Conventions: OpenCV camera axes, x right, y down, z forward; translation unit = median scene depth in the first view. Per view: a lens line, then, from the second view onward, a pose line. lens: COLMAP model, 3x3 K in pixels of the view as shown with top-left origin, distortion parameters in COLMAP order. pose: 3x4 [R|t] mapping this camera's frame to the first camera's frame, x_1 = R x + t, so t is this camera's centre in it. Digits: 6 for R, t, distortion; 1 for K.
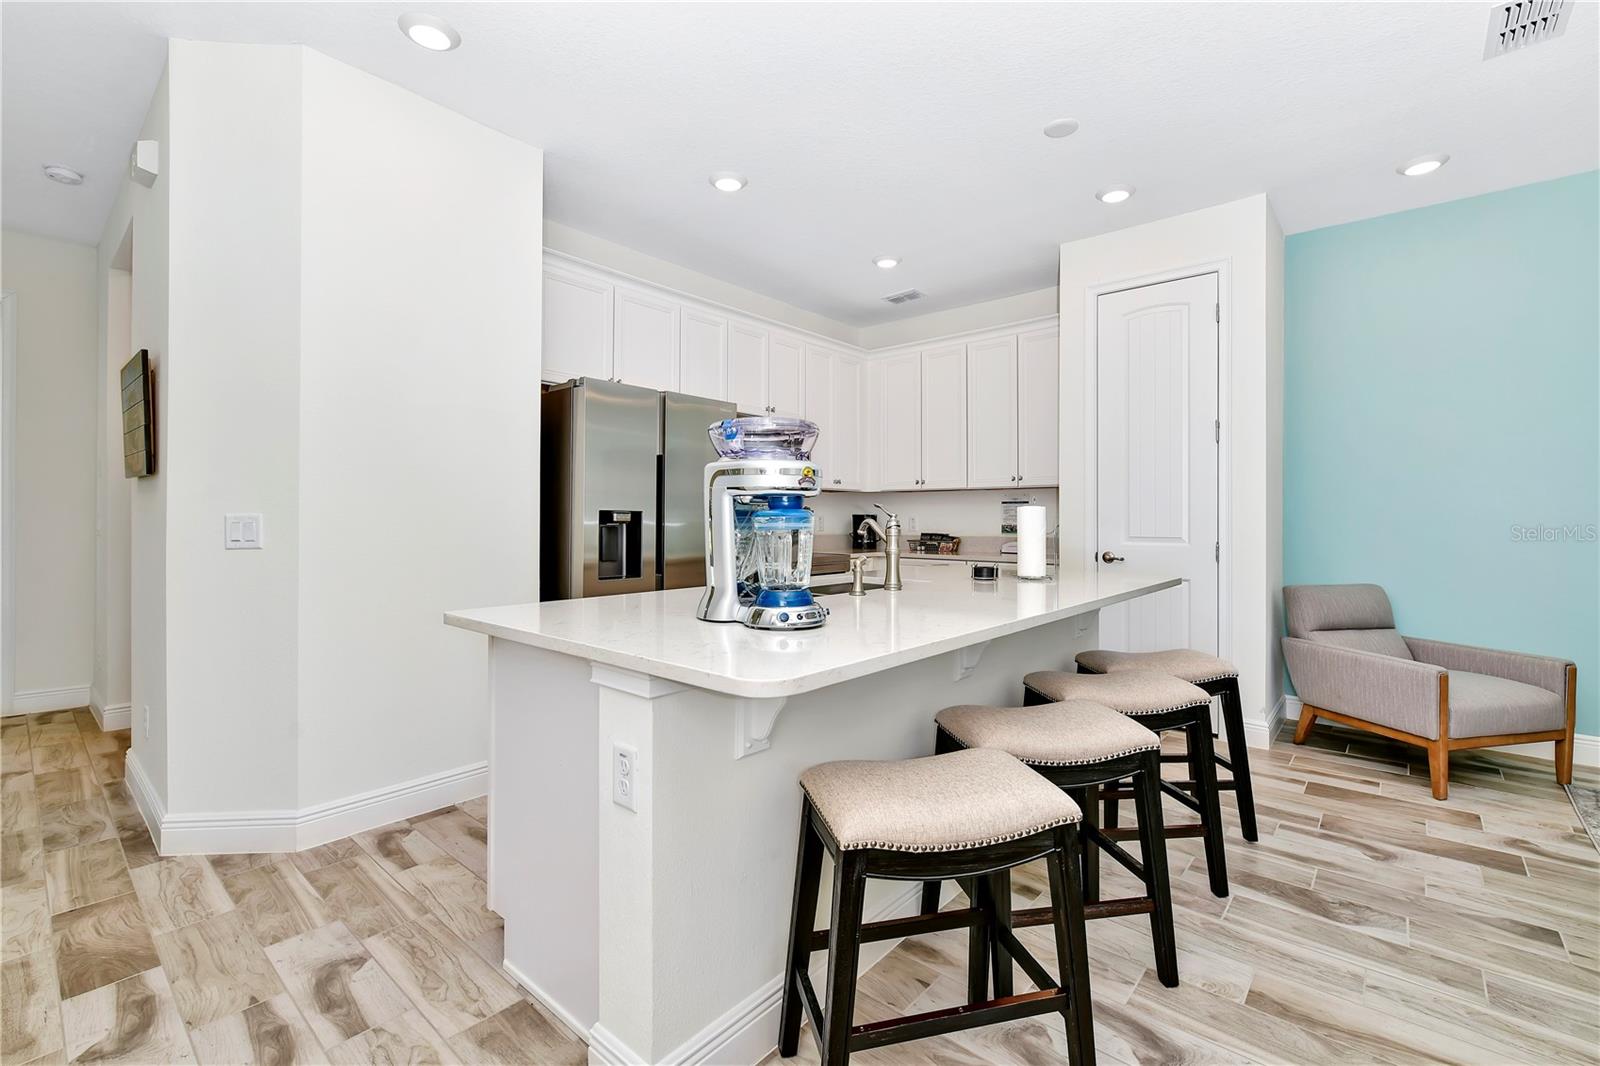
lens RADIAL K [[696.7, 0, 785.3], [0, 696.7, 518.5], [0, 0, 1]] dist [-0.003696, -0.002112]
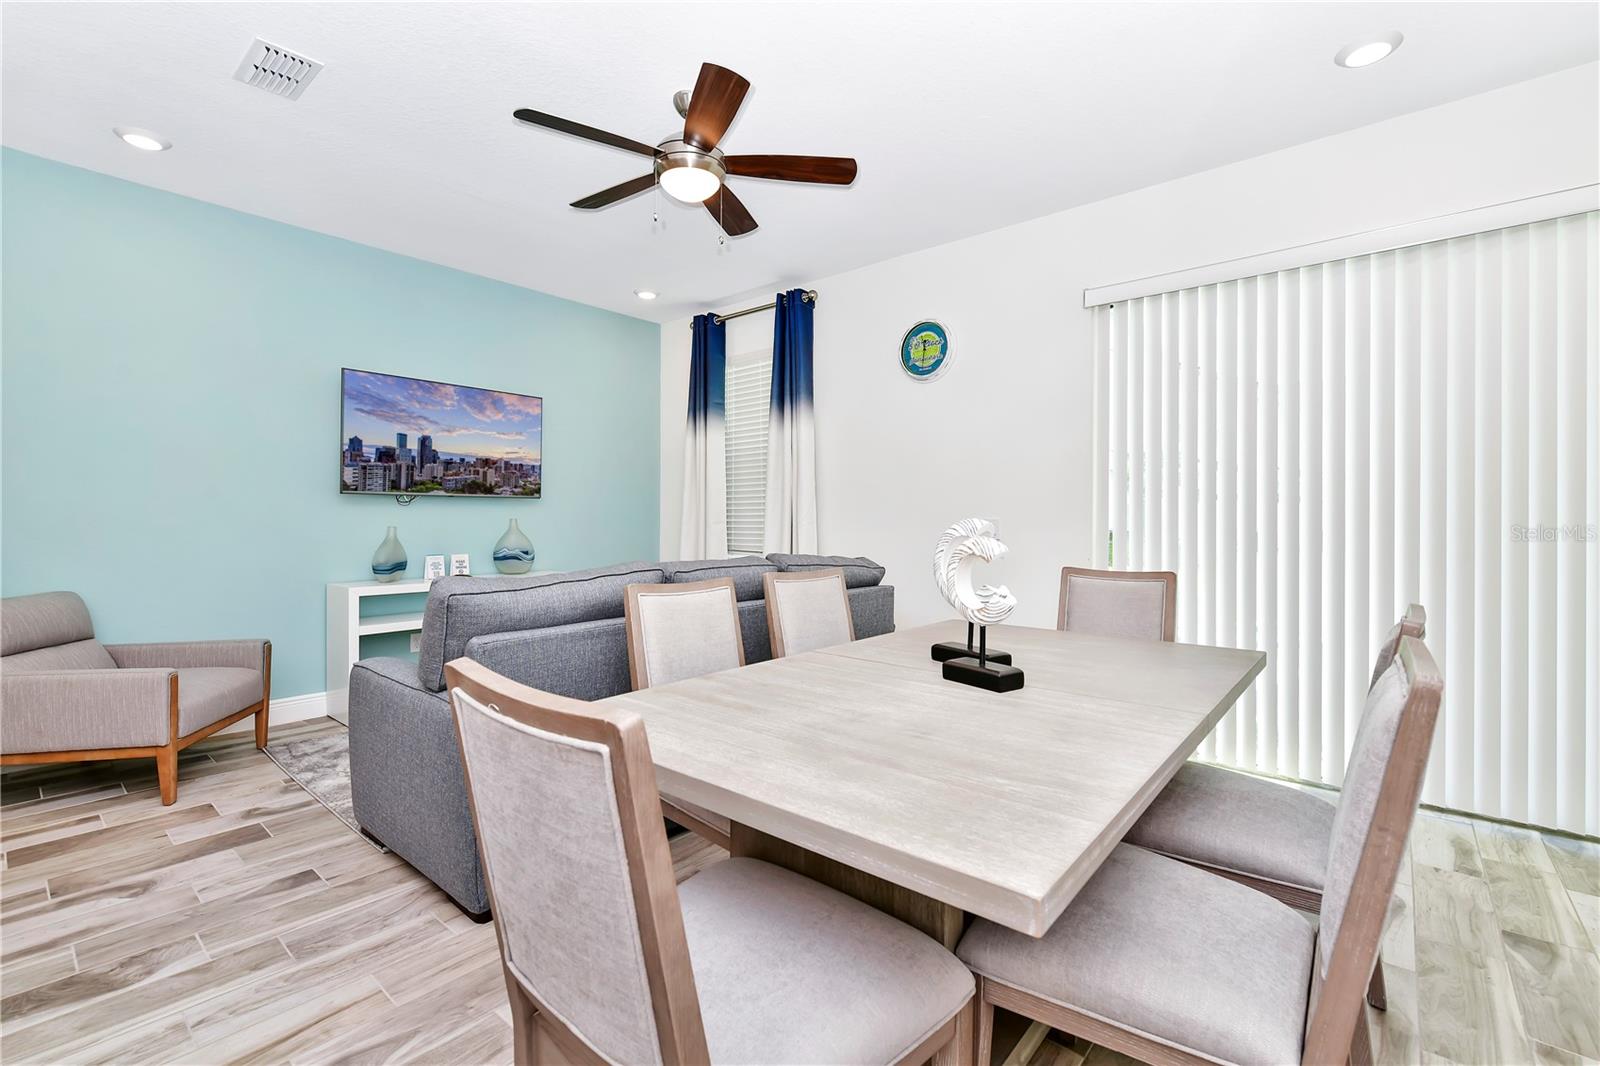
lens RADIAL K [[696.7, 0, 820.7], [0, 696.7, 528.7], [0, 0, 1]] dist [-0.003696, -0.002112]
pose [[-0.047793, -0.016637, 0.998719, -0.062901], [-0.004967, 0.999853, 0.016418, -0.002600], [-0.998845, -0.004176, -0.047869, 0.131625]]
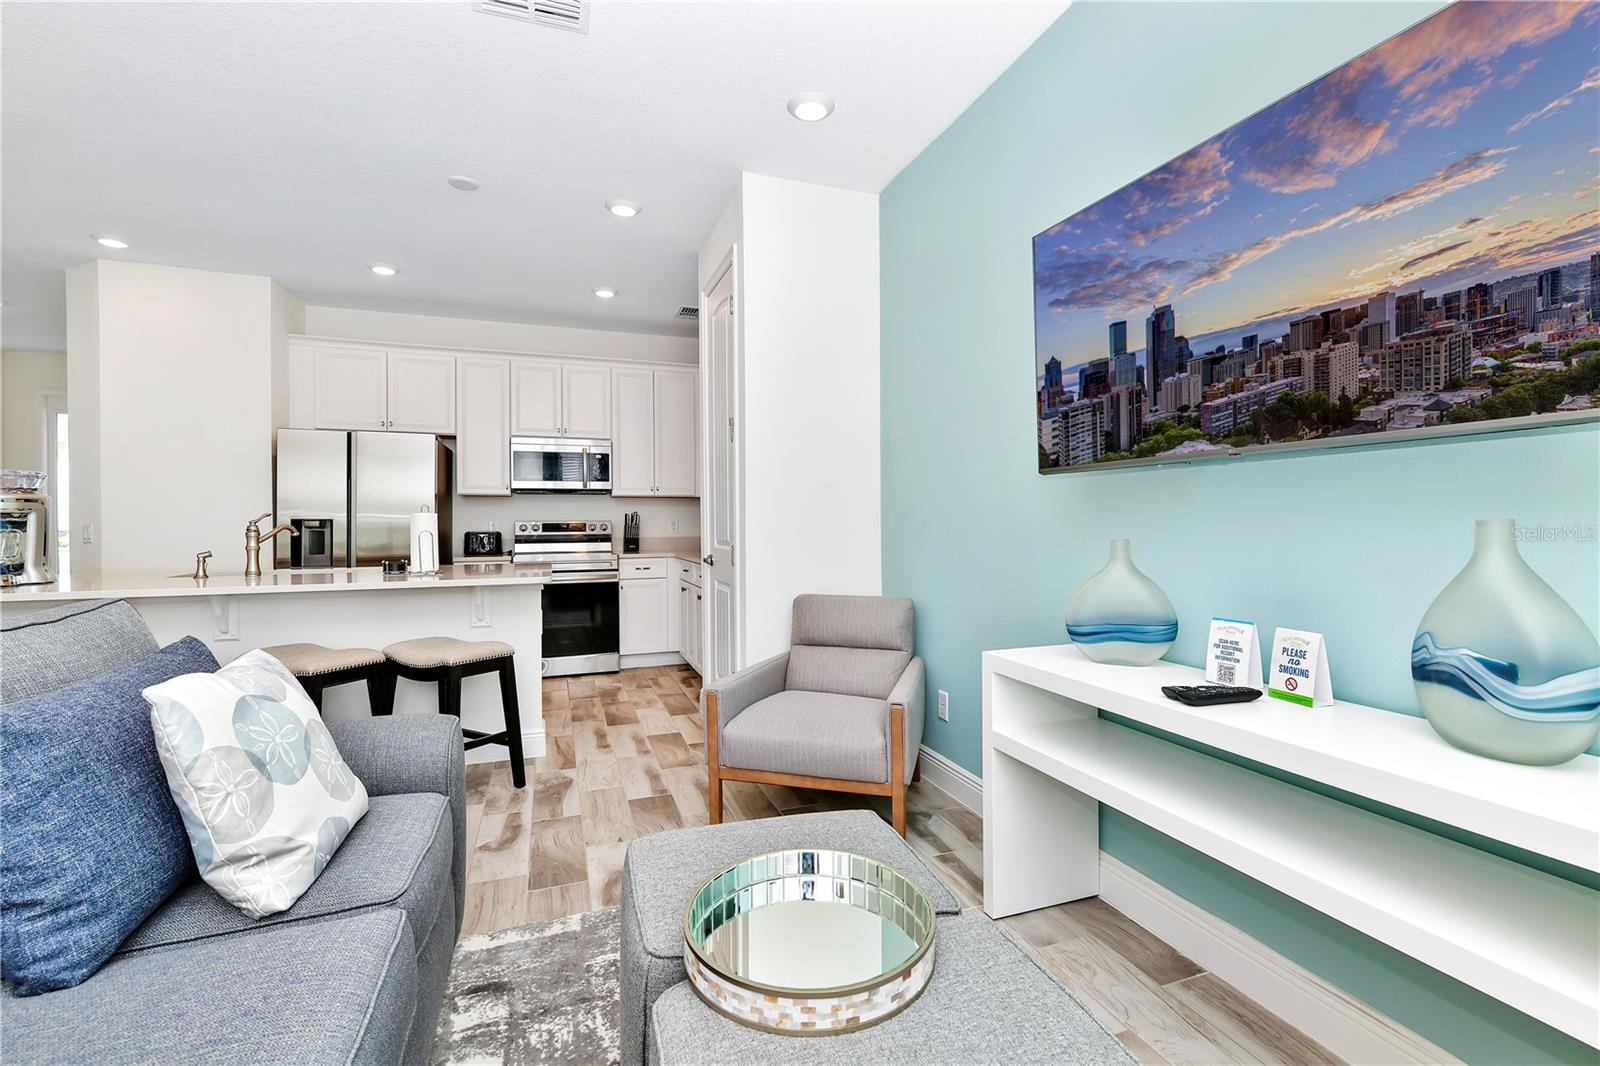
lens RADIAL K [[703.6, 0, 807.2], [0, 703.6, 518.5], [0, 0, 1]] dist [0.005035, -0.004599]
pose [[0.884729, -0.011761, -0.465958, 1.484307], [0.011191, 0.999929, -0.003989, 0.004248], [0.465972, -0.001685, 0.884798, 0.239091]]
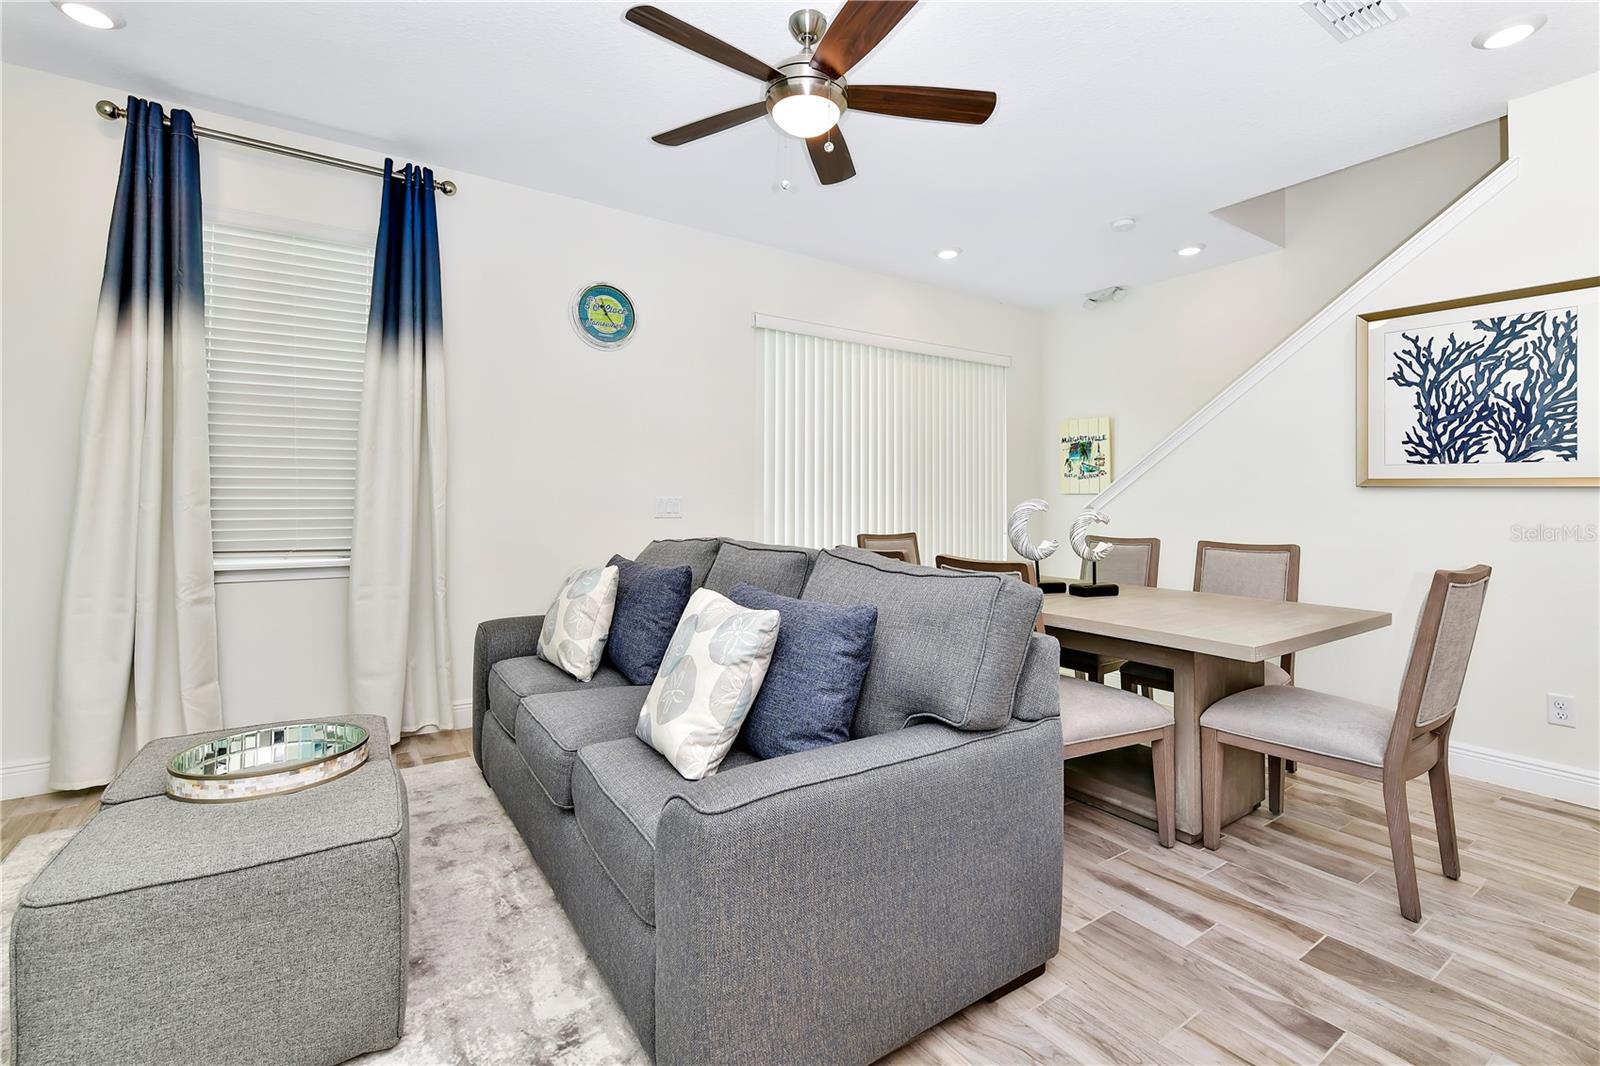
lens RADIAL K [[703.6, 0, 808.7], [0, 703.6, 490.1], [0, 0, 1]] dist [0.005035, -0.004599]
pose [[-0.971849, -0.003721, 0.235574, 0.700594], [-0.008440, 0.999783, -0.019024, 0.007792], [-0.235452, -0.020477, -0.971670, 1.088193]]
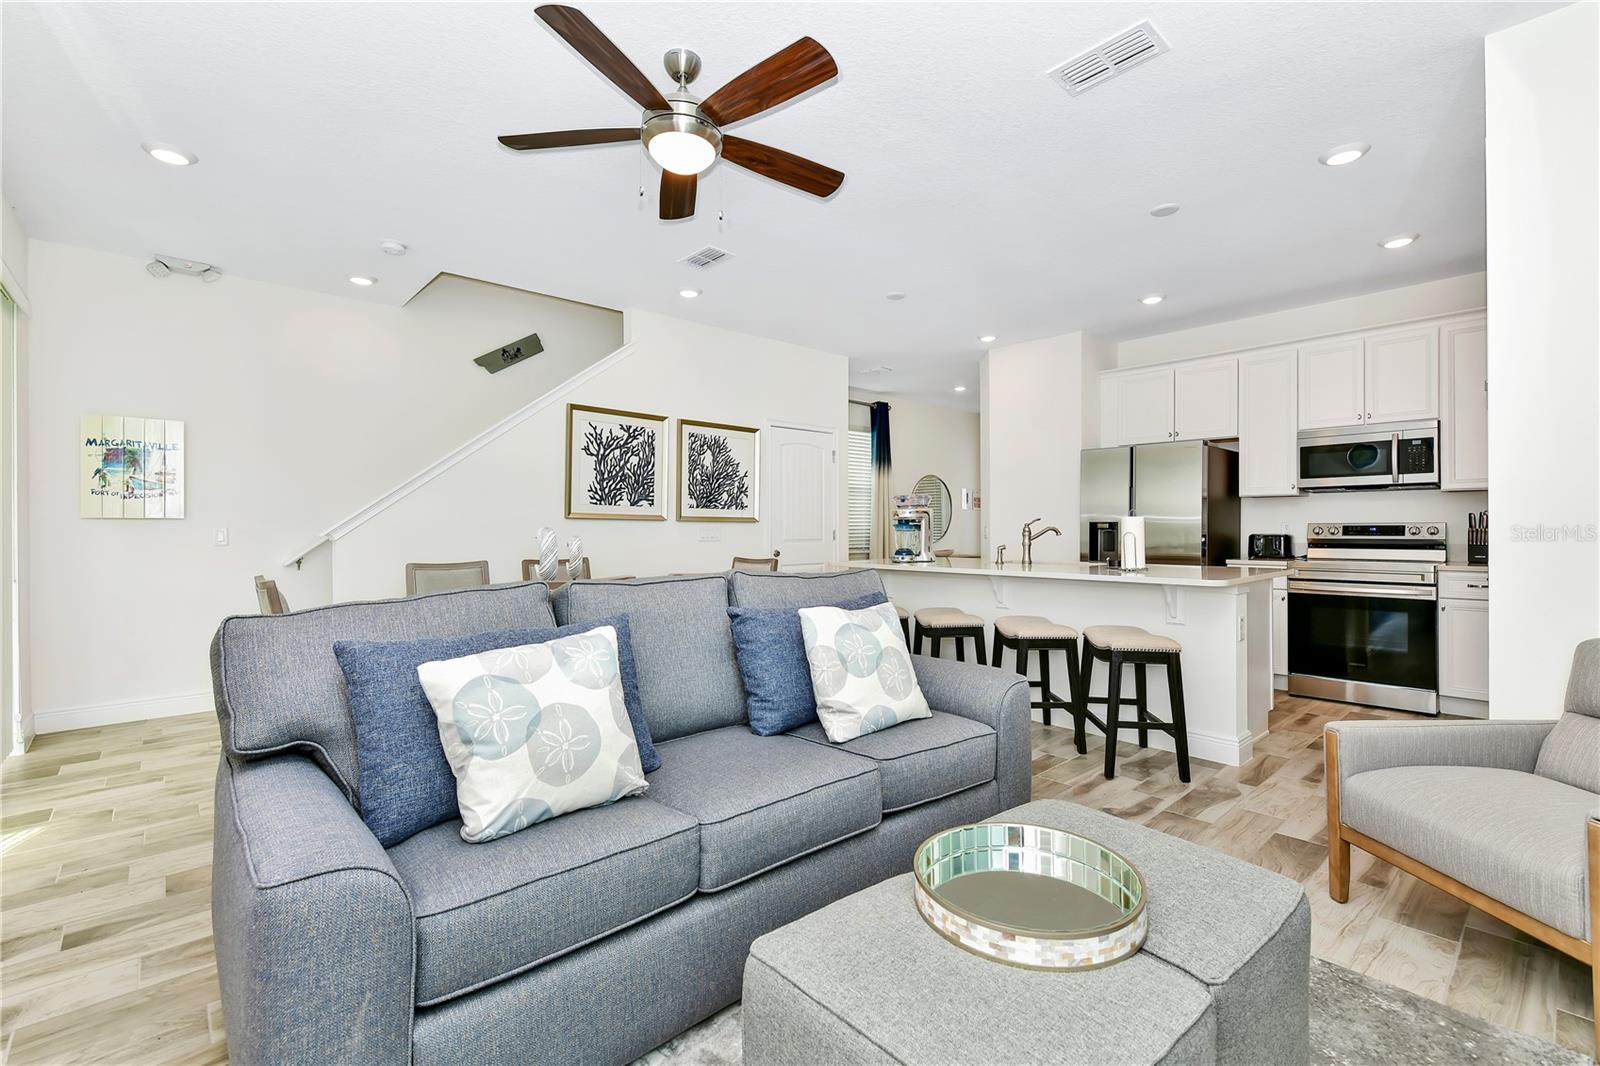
lens RADIAL K [[703.6, 0, 803.9], [0, 703.6, 522.3], [0, 0, 1]] dist [0.005035, -0.004599]
pose [[-0.095549, -0.009699, -0.995377, 1.760298], [0.005314, 0.999933, -0.010254, 0.003867], [0.995411, -0.006269, -0.095491, 0.493268]]
